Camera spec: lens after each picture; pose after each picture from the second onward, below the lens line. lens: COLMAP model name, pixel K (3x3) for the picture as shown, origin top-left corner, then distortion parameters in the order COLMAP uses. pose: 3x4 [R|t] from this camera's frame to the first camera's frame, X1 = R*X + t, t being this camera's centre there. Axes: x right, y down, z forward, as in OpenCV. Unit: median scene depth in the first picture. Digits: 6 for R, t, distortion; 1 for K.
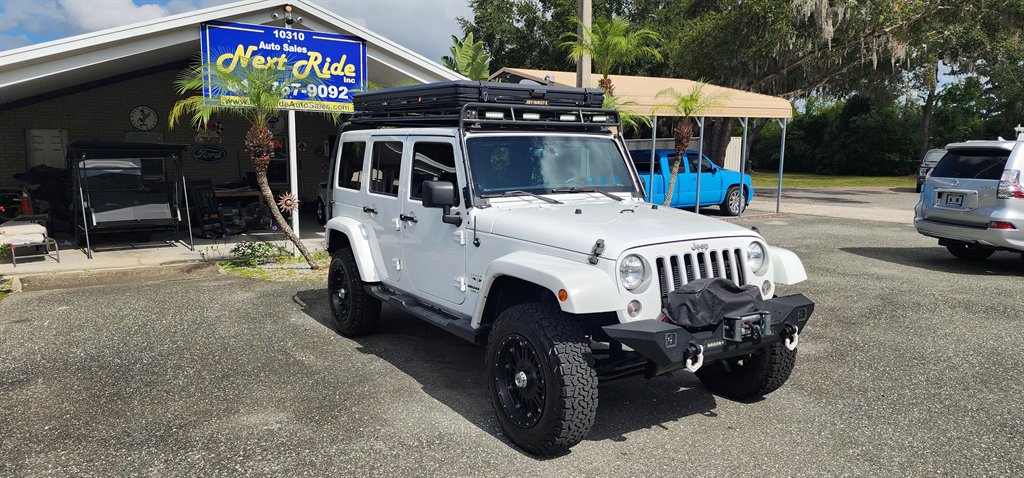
lens RADIAL K [[688.4, 0, 517.7], [0, 688.4, 237.1], [0, 0, 1]] dist [0.064371, -0.064558]
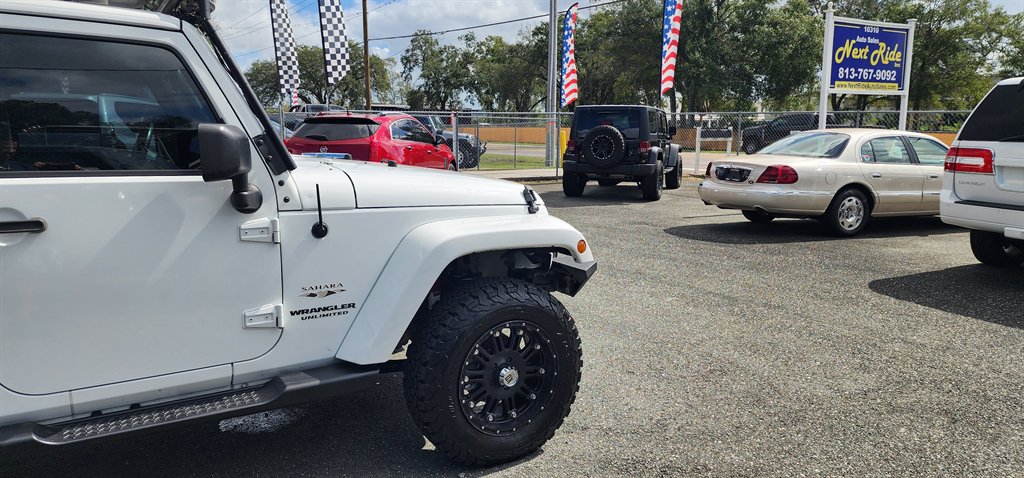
lens RADIAL K [[688.4, 0, 502.9], [0, 688.4, 244.5], [0, 0, 1]] dist [0.064371, -0.064558]
pose [[0.999563, -0.018591, -0.022995, -0.949199], [0.019587, 0.998845, 0.043885, 0.018469], [0.022153, -0.044317, 0.998772, -0.249921]]
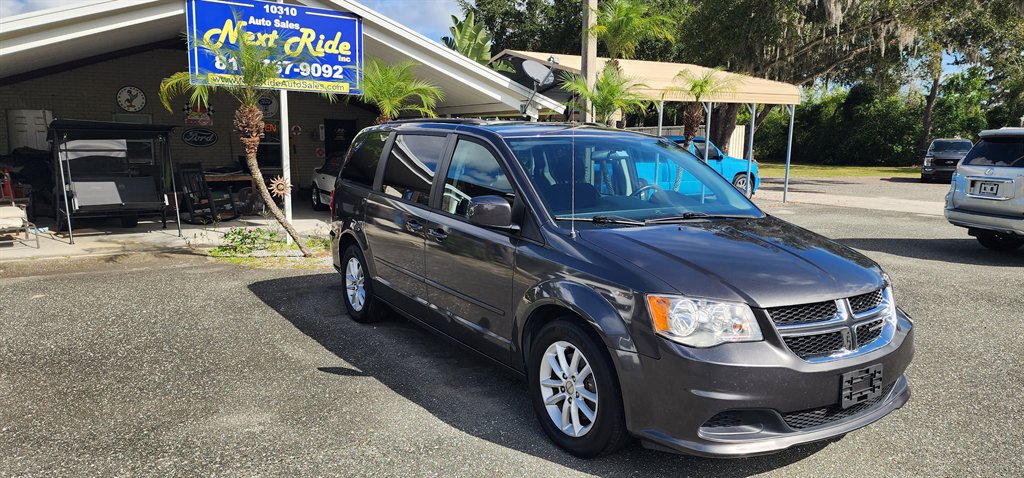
lens RADIAL K [[688.4, 0, 524.7], [0, 688.4, 243.1], [0, 0, 1]] dist [0.064371, -0.064558]
pose [[0.999918, 0.005524, 0.011541, -0.004612], [-0.005806, 0.999682, 0.024523, 0.002162], [-0.011402, -0.024588, 0.999633, 0.037633]]
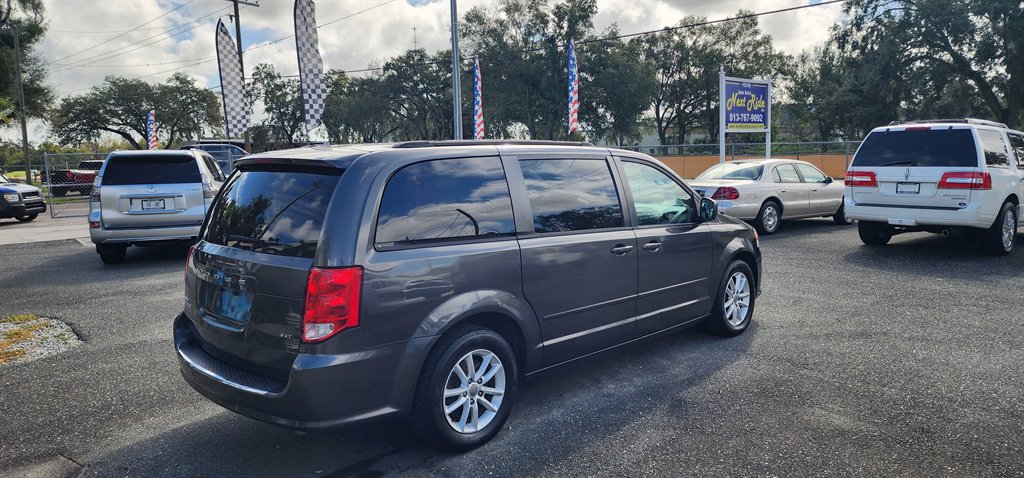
lens RADIAL K [[684.7, 0, 522.3], [0, 684.7, 243.7], [0, 0, 1]] dist [0.069524, -0.063458]
pose [[0.968953, -0.081806, 0.233319, -1.256826], [0.080678, 0.996636, 0.014389, 0.018765], [-0.233711, 0.004882, 0.972294, -0.470573]]
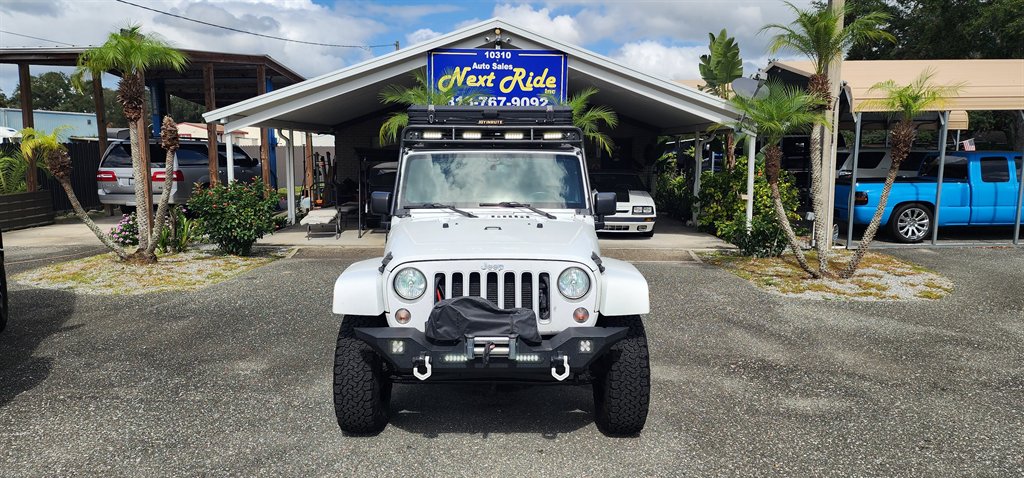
lens RADIAL K [[688.4, 0, 507.1], [0, 688.4, 237.7], [0, 0, 1]] dist [0.064371, -0.064558]
pose [[0.846849, 0.068171, -0.527446, 0.301182], [-0.064911, 0.997585, 0.024716, -0.020785], [0.527857, 0.013306, 0.849229, 0.049476]]
